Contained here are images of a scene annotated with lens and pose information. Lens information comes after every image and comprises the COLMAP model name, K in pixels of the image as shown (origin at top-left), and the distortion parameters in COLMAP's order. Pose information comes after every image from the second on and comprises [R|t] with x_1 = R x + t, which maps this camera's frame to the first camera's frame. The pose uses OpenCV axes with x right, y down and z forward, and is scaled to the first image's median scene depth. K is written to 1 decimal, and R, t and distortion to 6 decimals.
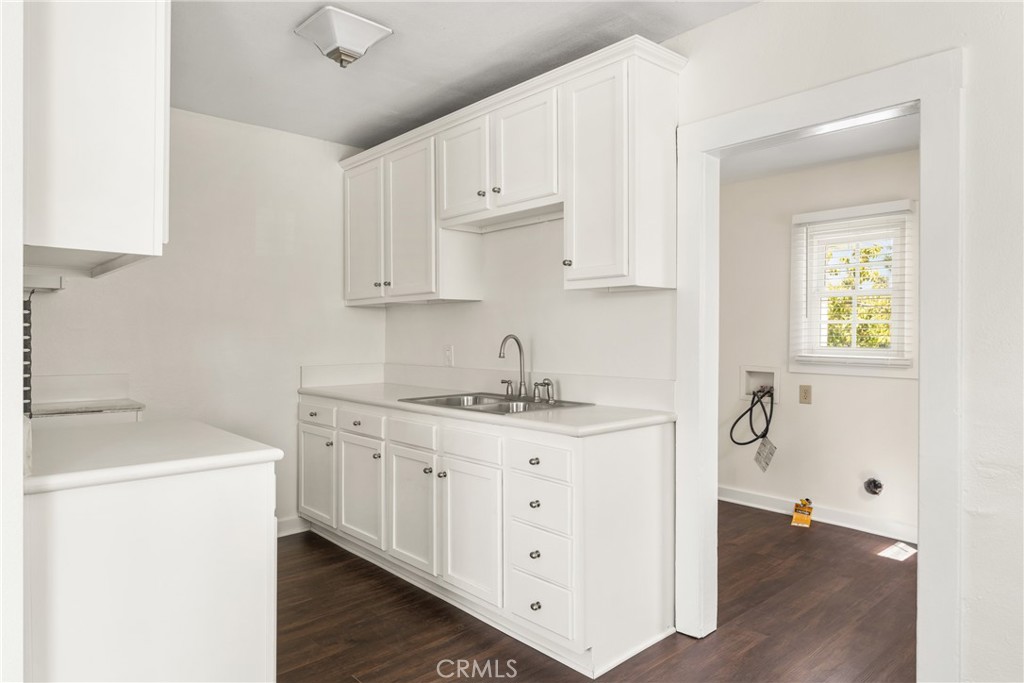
lens RADIAL K [[626.9, 0, 517.4], [0, 626.9, 336.3], [0, 0, 1]] dist [-0.002836, 0.000950]
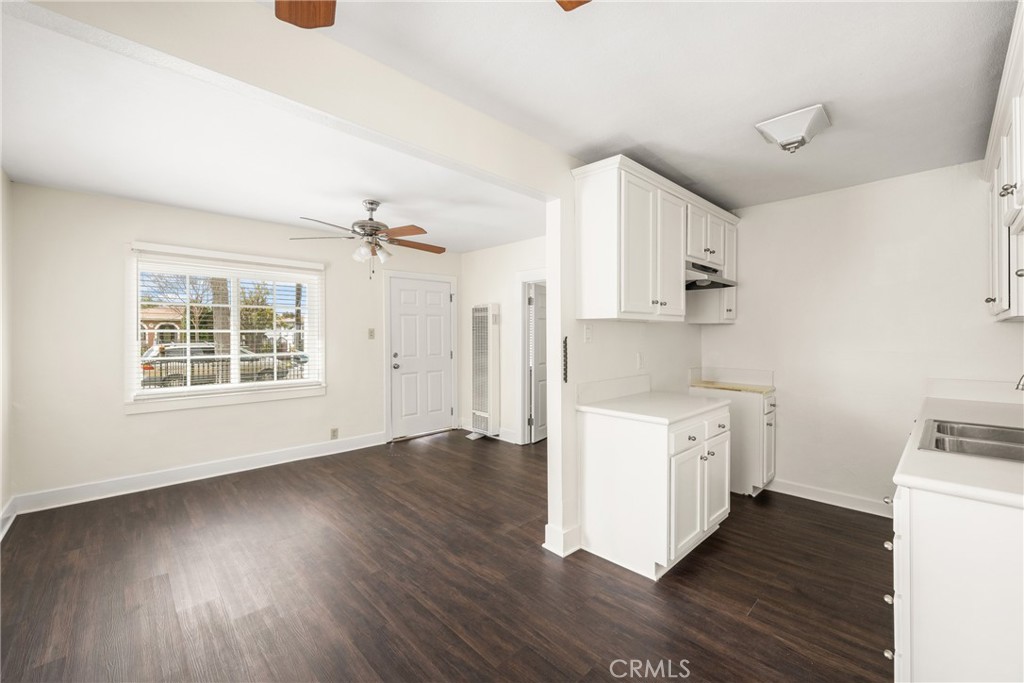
lens RADIAL K [[413.8, 0, 514.8], [0, 413.8, 339.1], [0, 0, 1]] dist [0.000363, 0.000372]
pose [[0.030453, 0.008414, -0.999501, 0.476933], [0.001996, 0.999962, 0.008479, -0.036895], [0.999534, -0.002253, 0.030435, 0.318735]]
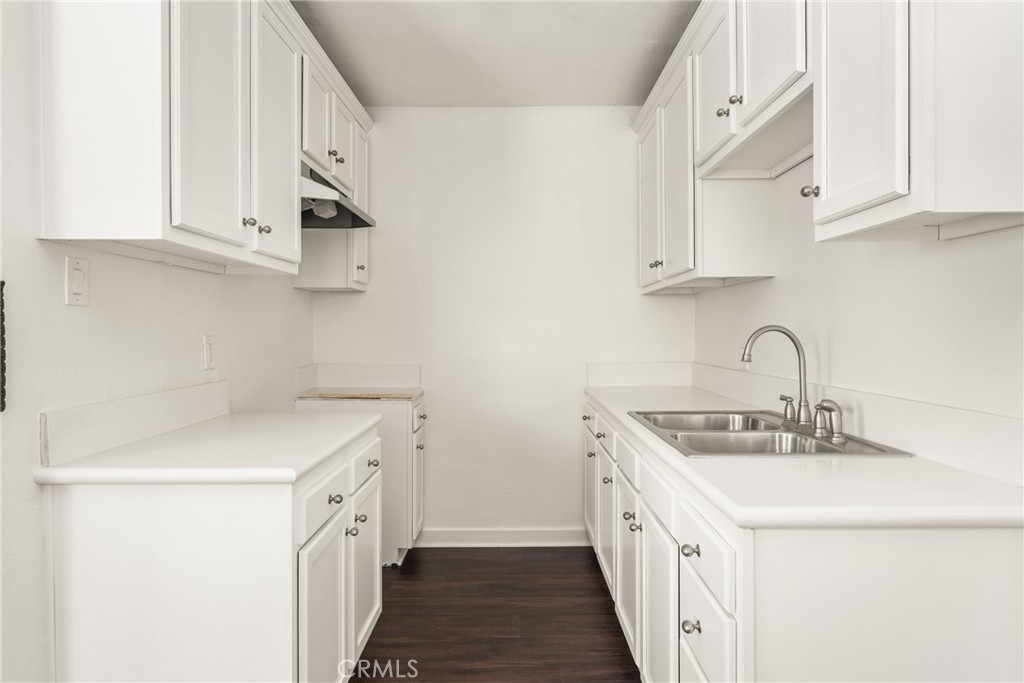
lens RADIAL K [[595.7, 0, 507.9], [0, 595.7, 334.8], [0, 0, 1]] dist [-0.007221, -0.001428]
pose [[0.735192, 0.001943, -0.677856, 0.200676], [0.002325, 0.999983, 0.005387, 0.003267], [0.677855, -0.005536, 0.735175, 0.381133]]
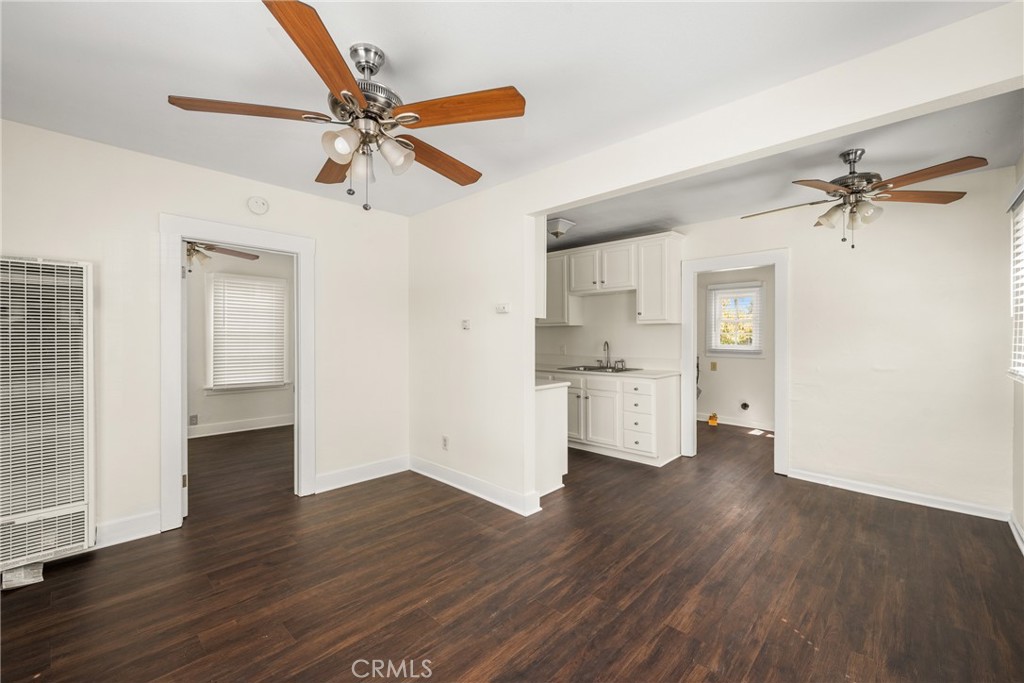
lens RADIAL K [[413.8, 0, 520.0], [0, 413.8, 338.8], [0, 0, 1]] dist [0.000363, 0.000372]
pose [[0.997182, -0.005002, 0.074852, -0.462152], [0.004656, 0.999978, 0.004799, -0.021256], [-0.074874, -0.004437, 0.997183, -0.566007]]
